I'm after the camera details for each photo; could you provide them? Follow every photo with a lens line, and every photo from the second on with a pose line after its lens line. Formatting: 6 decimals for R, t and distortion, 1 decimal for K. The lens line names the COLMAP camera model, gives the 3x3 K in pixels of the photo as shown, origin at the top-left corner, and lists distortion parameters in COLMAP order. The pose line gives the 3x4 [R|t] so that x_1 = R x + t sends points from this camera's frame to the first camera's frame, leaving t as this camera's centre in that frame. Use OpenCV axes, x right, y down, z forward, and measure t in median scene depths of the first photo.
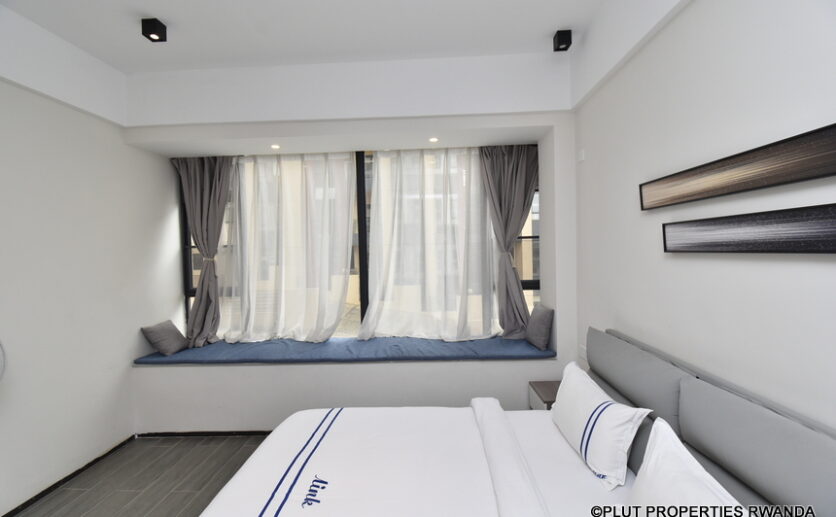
lens RADIAL K [[362.0, 0, 418.0], [0, 362.0, 258.5], [0, 0, 1]] dist [0.001015, 0.000029]
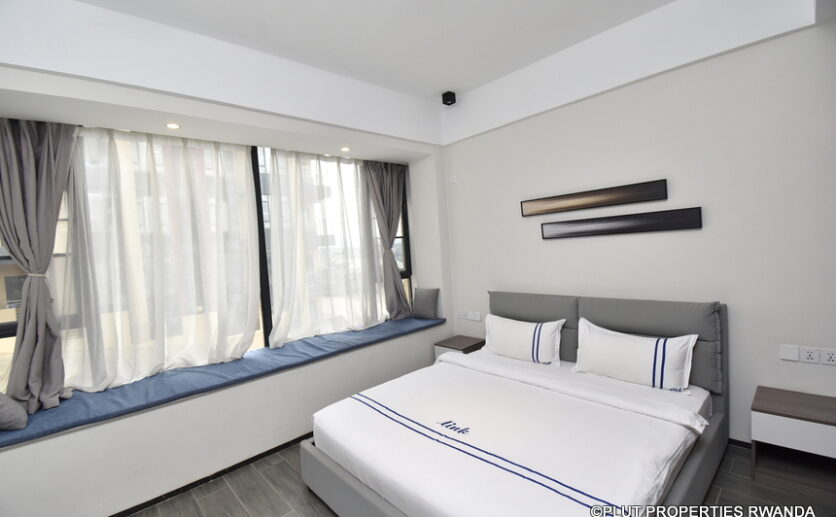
lens RADIAL K [[378.1, 0, 418.0], [0, 378.1, 258.5], [0, 0, 1]] dist [0.081596, -0.060329]
pose [[0.711075, -0.051269, 0.701244, -0.582959], [0.069881, 0.997553, 0.002072, 0.017455], [-0.699635, 0.047530, 0.712918, 0.020887]]
